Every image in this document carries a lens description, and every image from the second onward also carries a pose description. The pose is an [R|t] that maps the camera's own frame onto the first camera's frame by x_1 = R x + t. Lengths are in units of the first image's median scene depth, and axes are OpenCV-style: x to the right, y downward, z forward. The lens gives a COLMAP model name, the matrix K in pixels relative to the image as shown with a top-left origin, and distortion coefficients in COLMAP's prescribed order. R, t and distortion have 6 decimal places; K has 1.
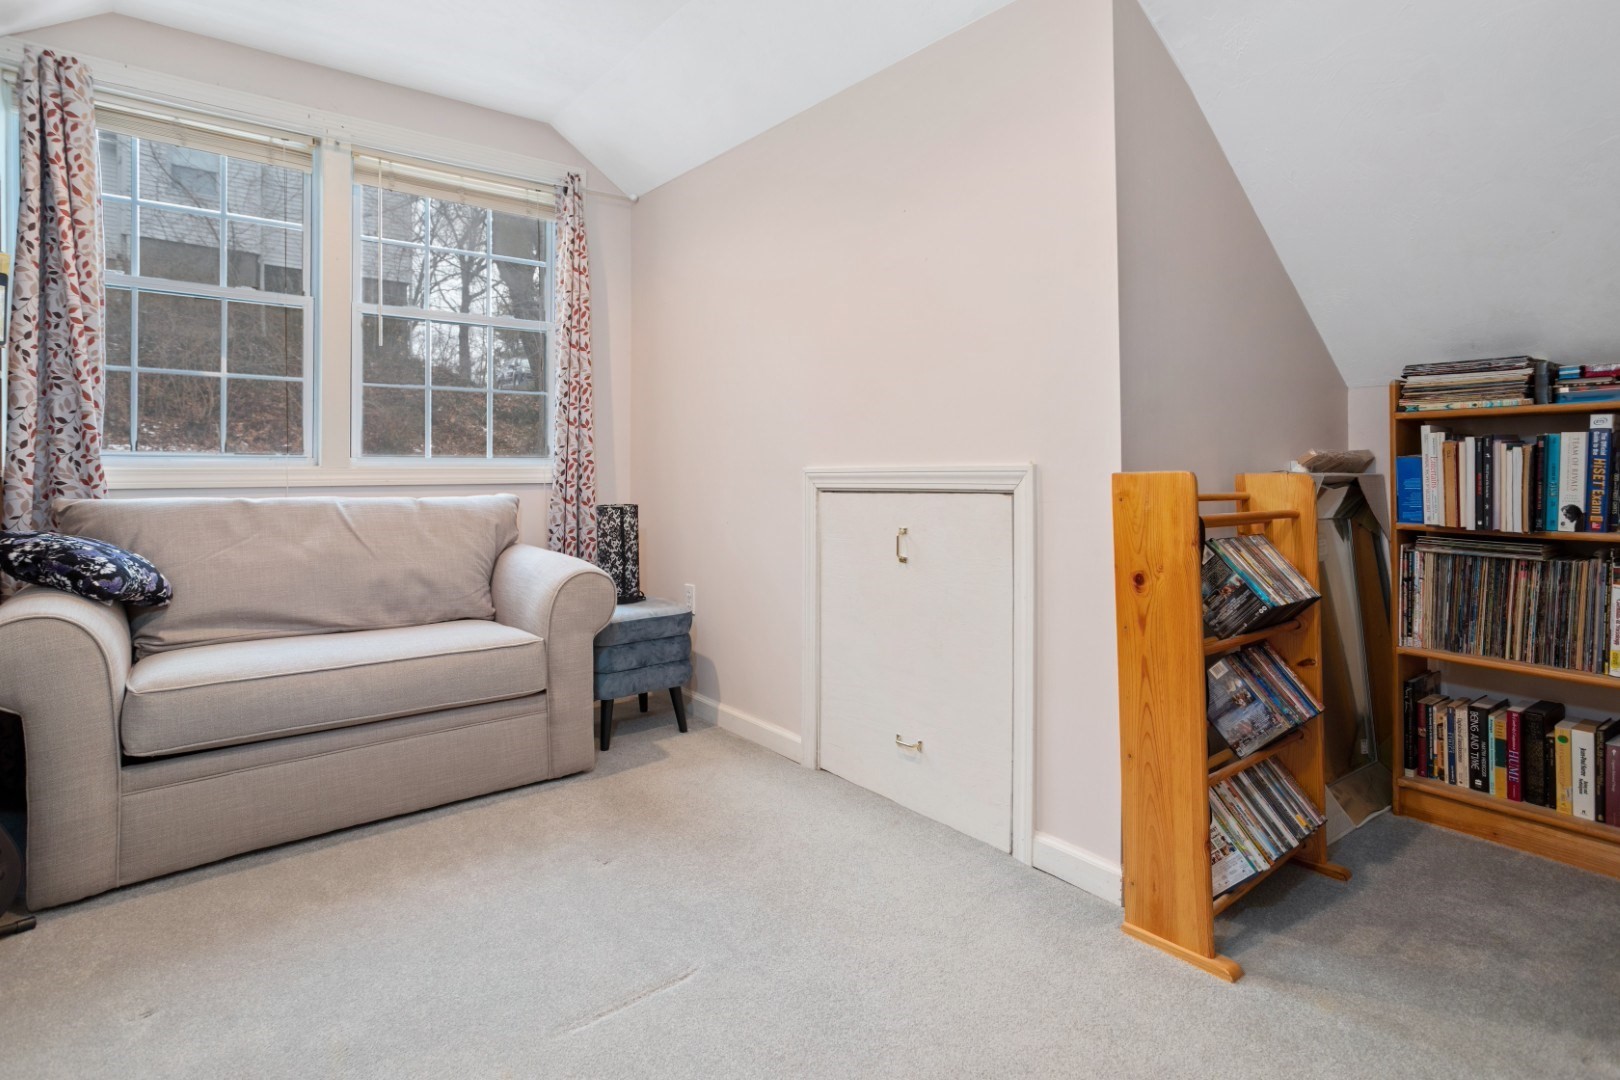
lens RADIAL K [[813.1, 0, 809.9], [0, 813.1, 461.3], [0, 0, 1]] dist [-0.046653, 0.030487]
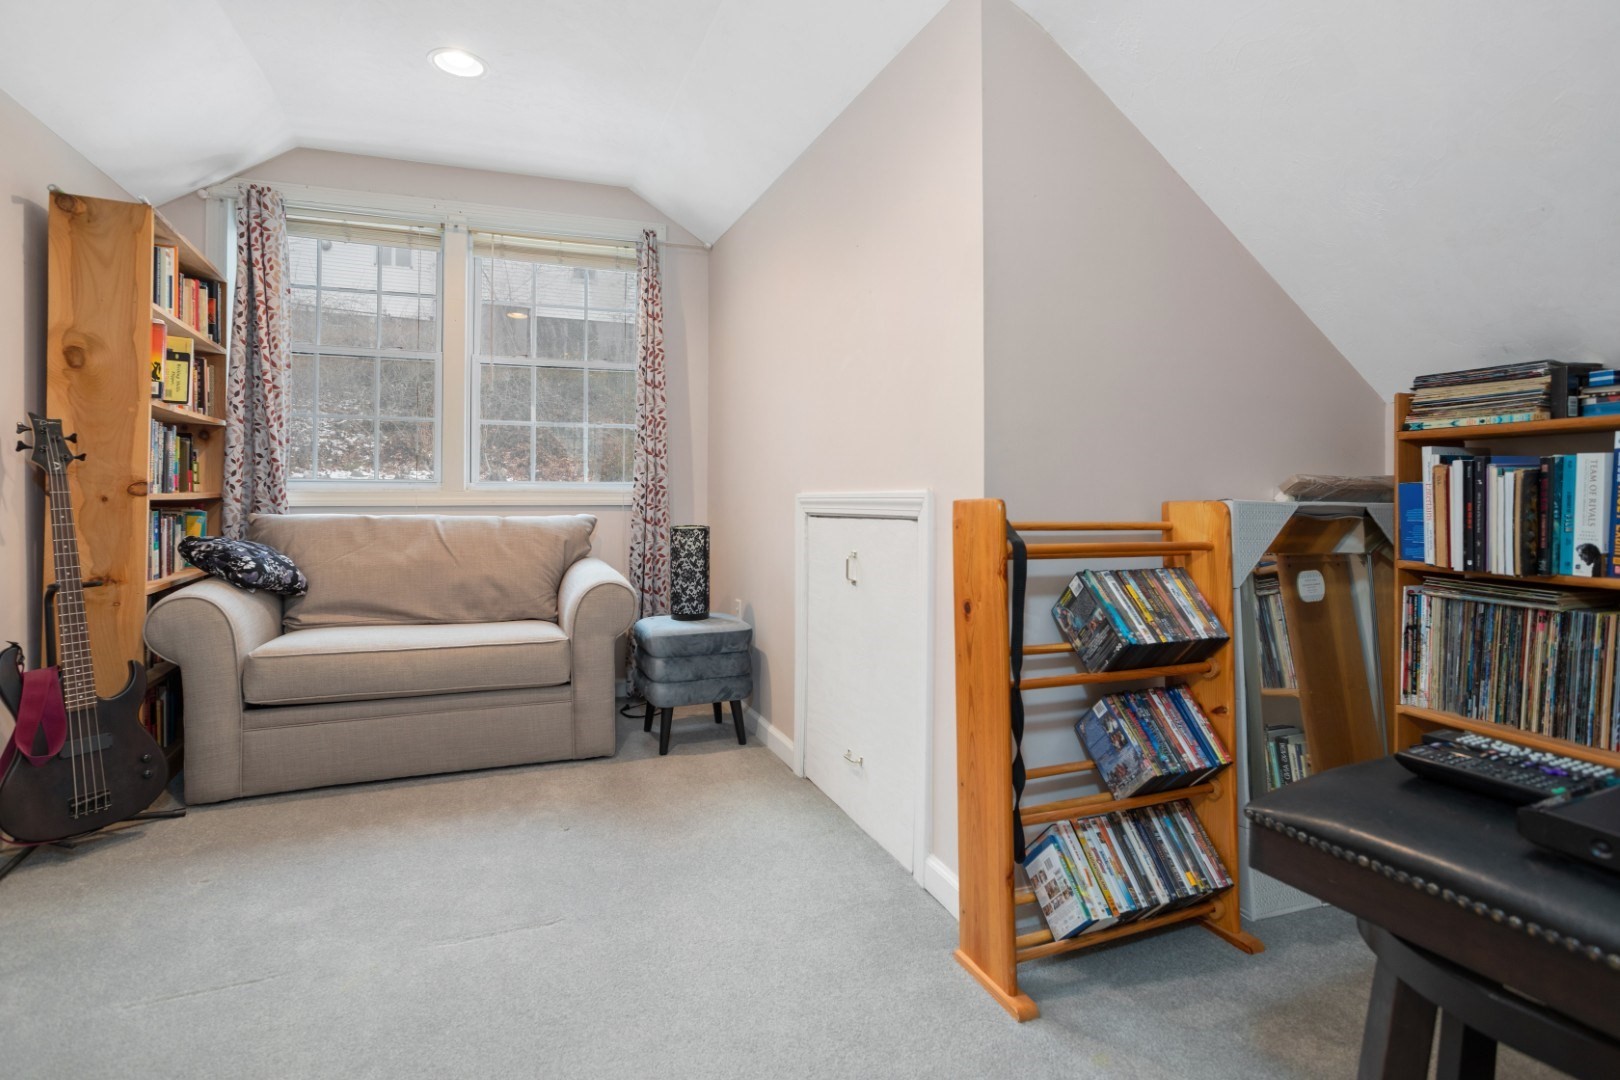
lens RADIAL K [[808.1, 0, 810.0], [0, 808.1, 486.1], [0, 0, 1]] dist [-0.048748, 0.034842]
pose [[0.953617, 0.001786, -0.301018, 0.372178], [-0.001269, 0.999997, 0.001913, -0.003349], [0.301020, -0.001442, 0.953617, -0.003218]]
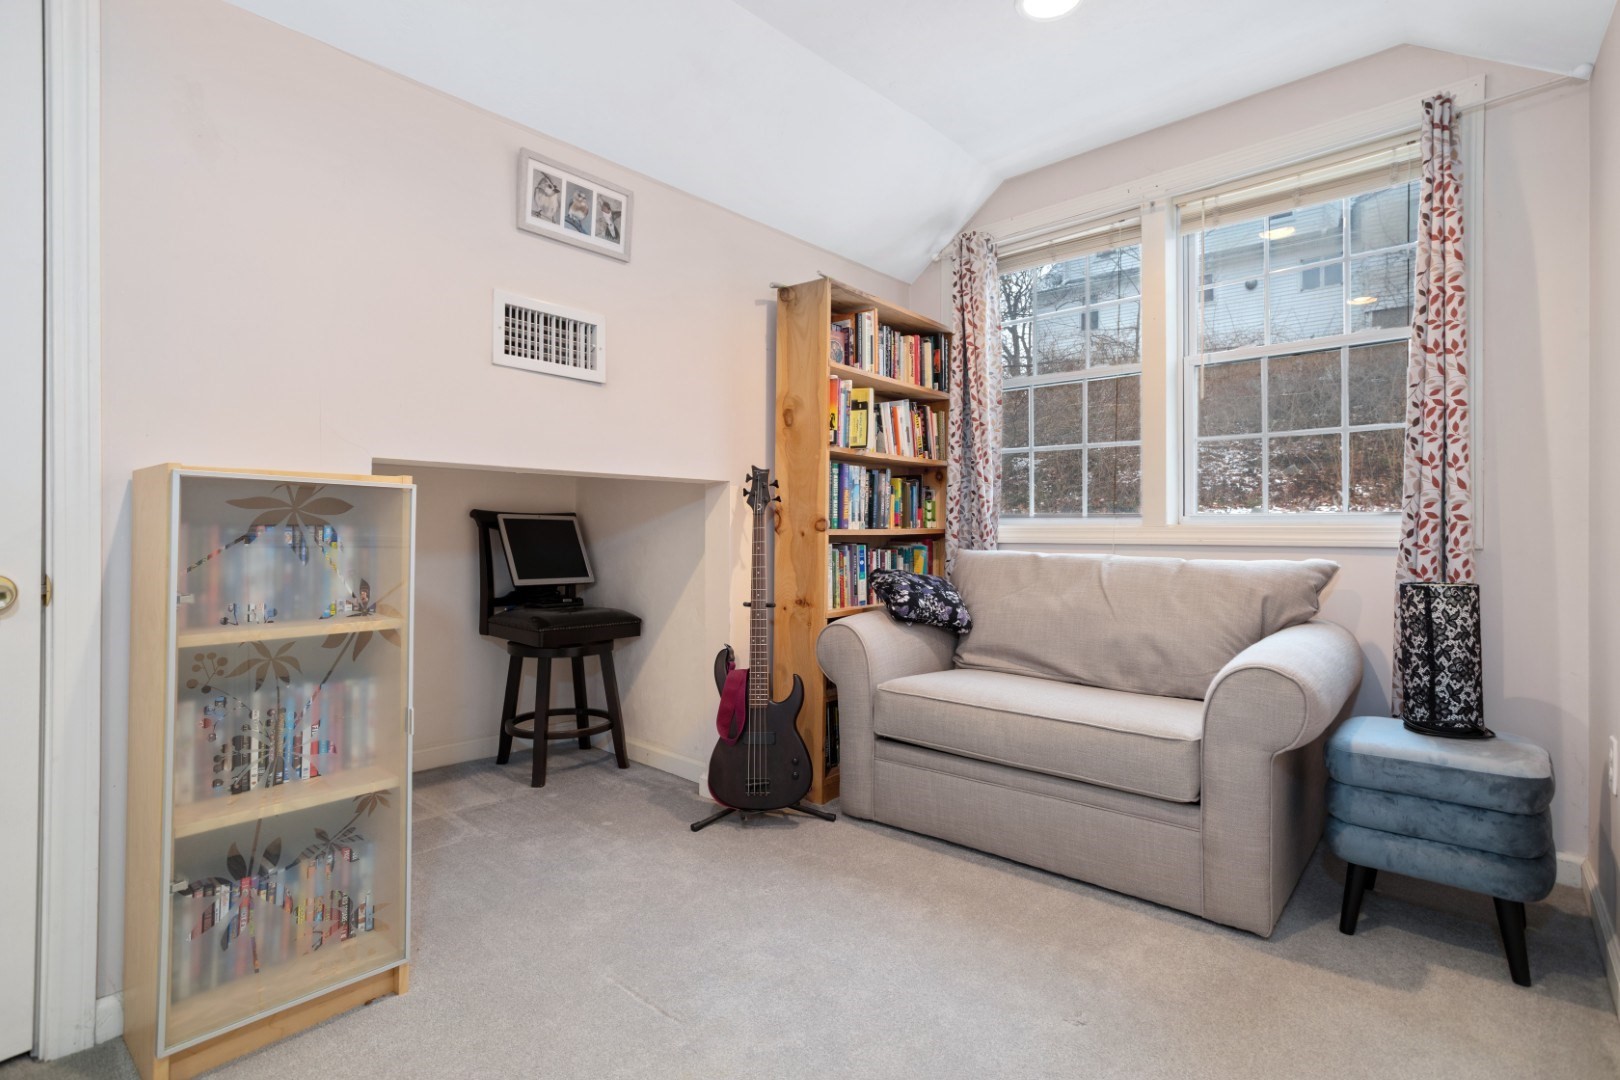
lens RADIAL K [[801.8, 0, 811.6], [0, 801.8, 521.6], [0, 0, 1]] dist [-0.046995, 0.033728]
pose [[0.154577, -0.007730, -0.987950, 0.412368], [0.008137, 0.999945, -0.006550, 0.005957], [0.987947, -0.007027, 0.154632, 0.529773]]
